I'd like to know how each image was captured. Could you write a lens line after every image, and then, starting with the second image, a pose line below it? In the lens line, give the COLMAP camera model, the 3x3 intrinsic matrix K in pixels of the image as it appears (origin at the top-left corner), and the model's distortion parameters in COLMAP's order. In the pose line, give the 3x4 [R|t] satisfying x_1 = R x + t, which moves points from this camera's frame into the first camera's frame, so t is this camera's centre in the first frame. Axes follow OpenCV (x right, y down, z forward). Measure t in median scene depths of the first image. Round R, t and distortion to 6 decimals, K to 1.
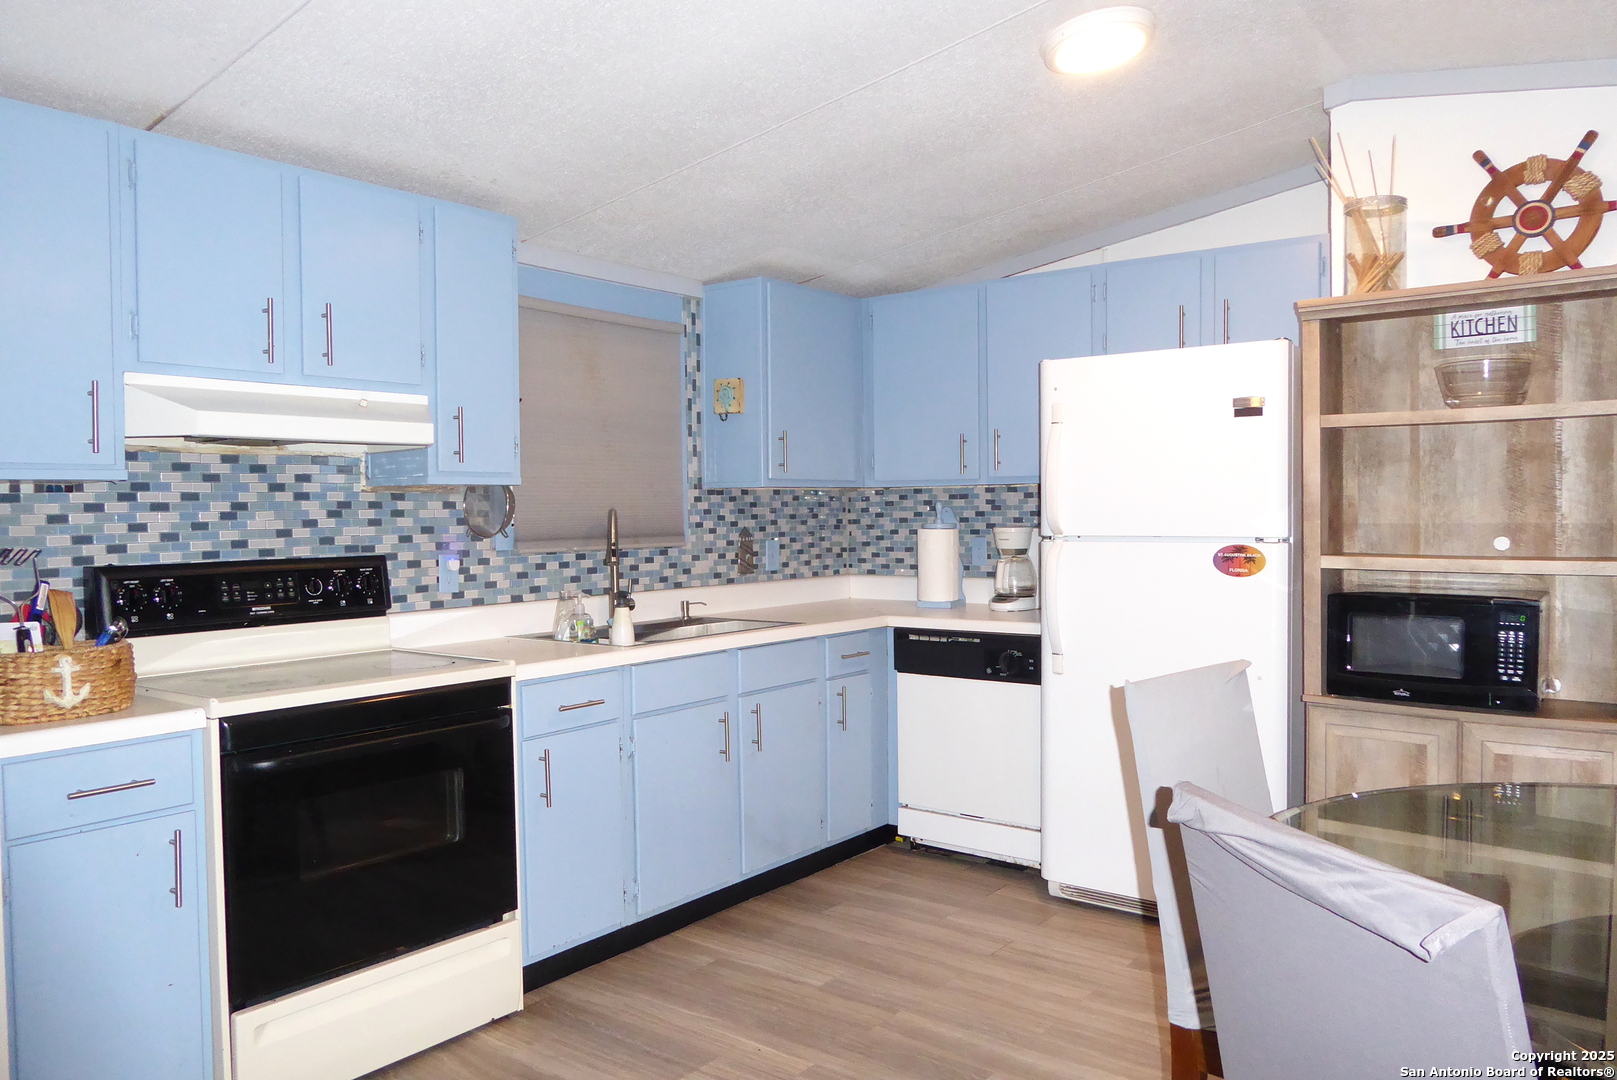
lens RADIAL K [[1179.2, 0, 825.4], [0, 1179.2, 547.2], [0, 0, 1]] dist [-0.022956, -0.009299]
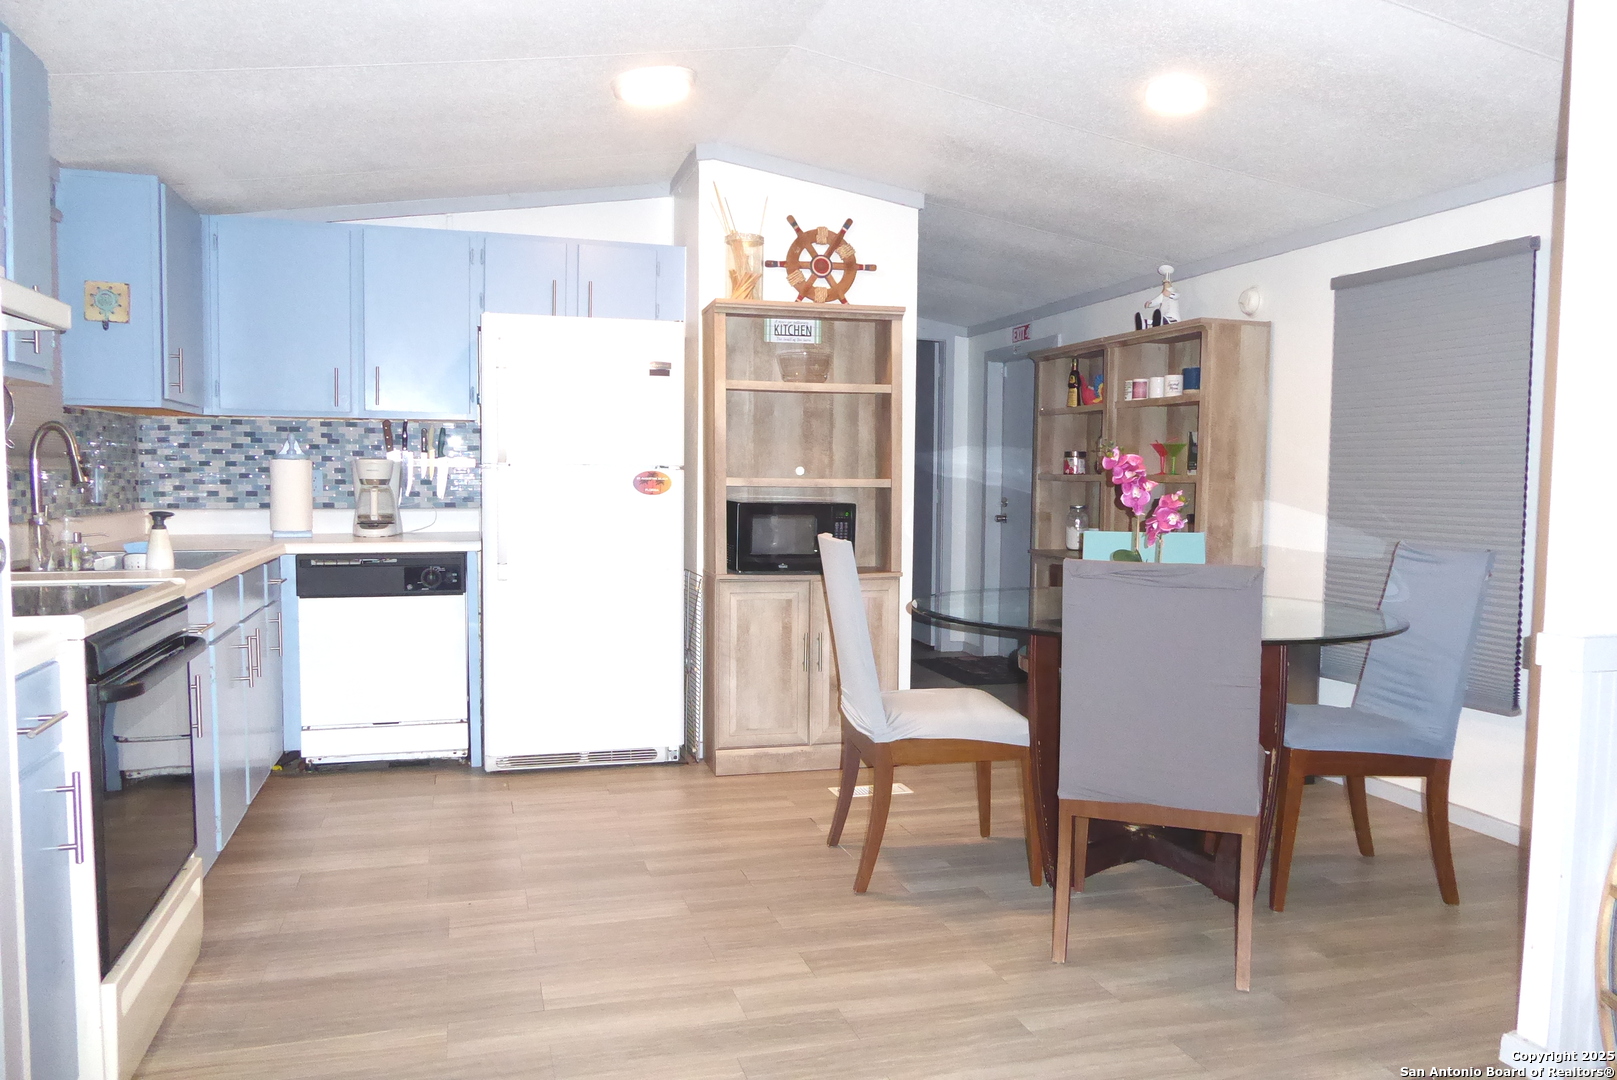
lens RADIAL K [[1179.2, 0, 825.4], [0, 1179.2, 547.2], [0, 0, 1]] dist [-0.022956, -0.009299]
pose [[0.571500, -0.032813, 0.819946, -0.685401], [0.011174, 0.999419, 0.032208, 0.047100], [-0.820526, -0.009245, 0.571535, 0.069028]]
